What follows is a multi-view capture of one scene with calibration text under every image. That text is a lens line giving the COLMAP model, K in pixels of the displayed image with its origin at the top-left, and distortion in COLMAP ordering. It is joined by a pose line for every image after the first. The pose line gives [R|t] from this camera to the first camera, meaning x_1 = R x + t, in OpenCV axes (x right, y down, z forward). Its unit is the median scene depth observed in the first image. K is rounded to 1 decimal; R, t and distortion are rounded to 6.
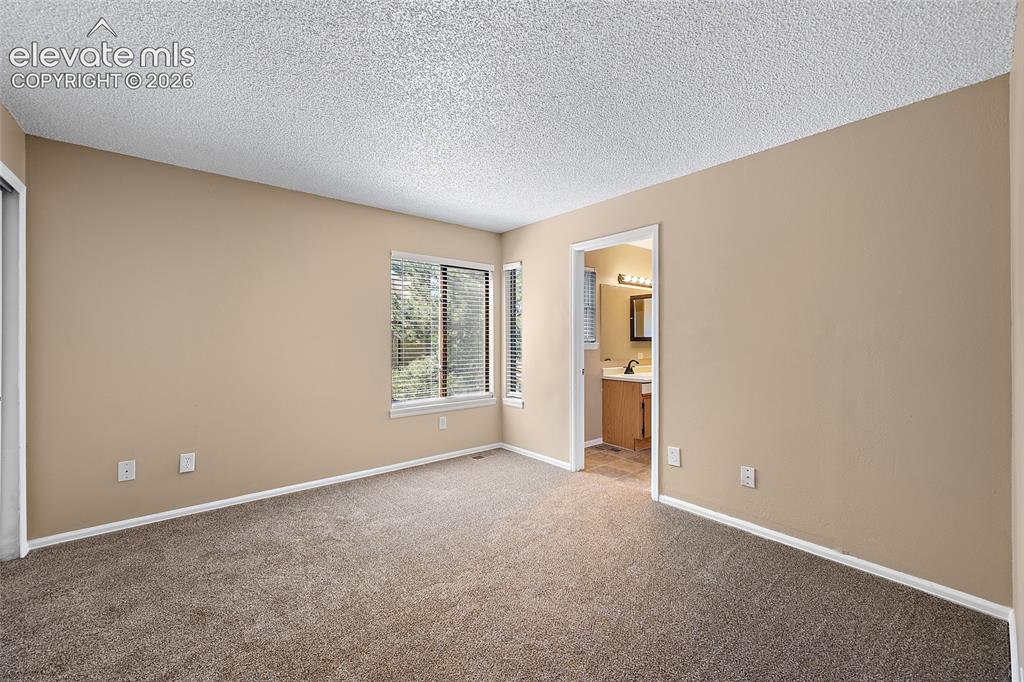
lens RADIAL K [[405.4, 0, 505.3], [0, 405.4, 338.6], [0, 0, 1]] dist [-0.001034, -0.001368]
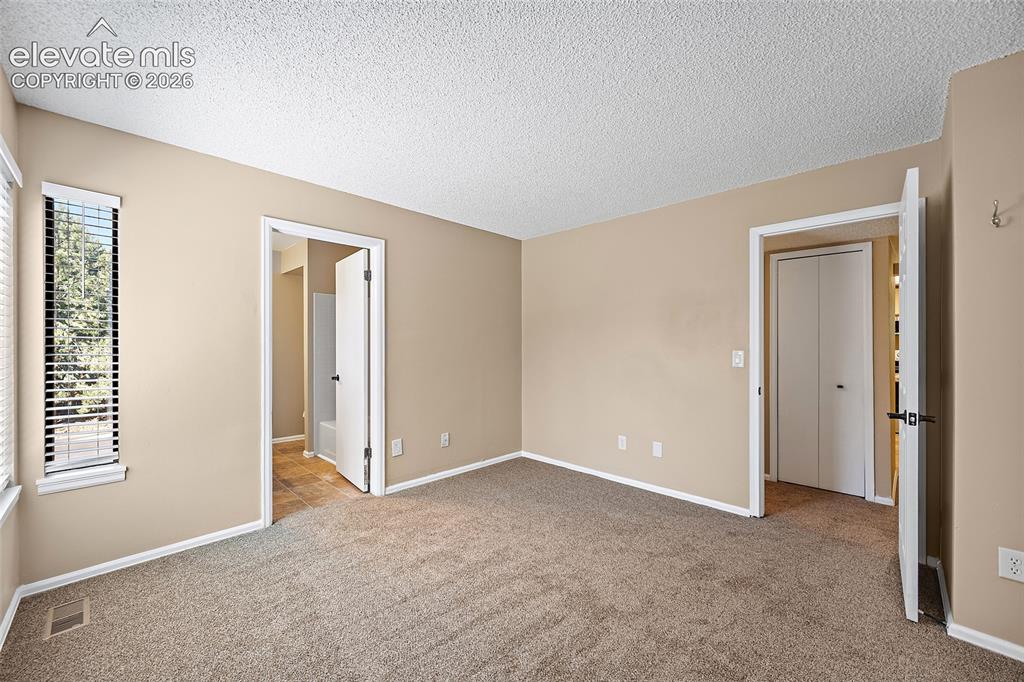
lens RADIAL K [[405.4, 0, 512.1], [0, 405.4, 343.6], [0, 0, 1]] dist [-0.001034, -0.001368]
pose [[-0.118425, -0.000231, 0.992963, -0.656531], [-0.001144, 0.999999, 0.000096, -0.004987], [-0.992962, -0.001125, -0.118425, 0.696126]]
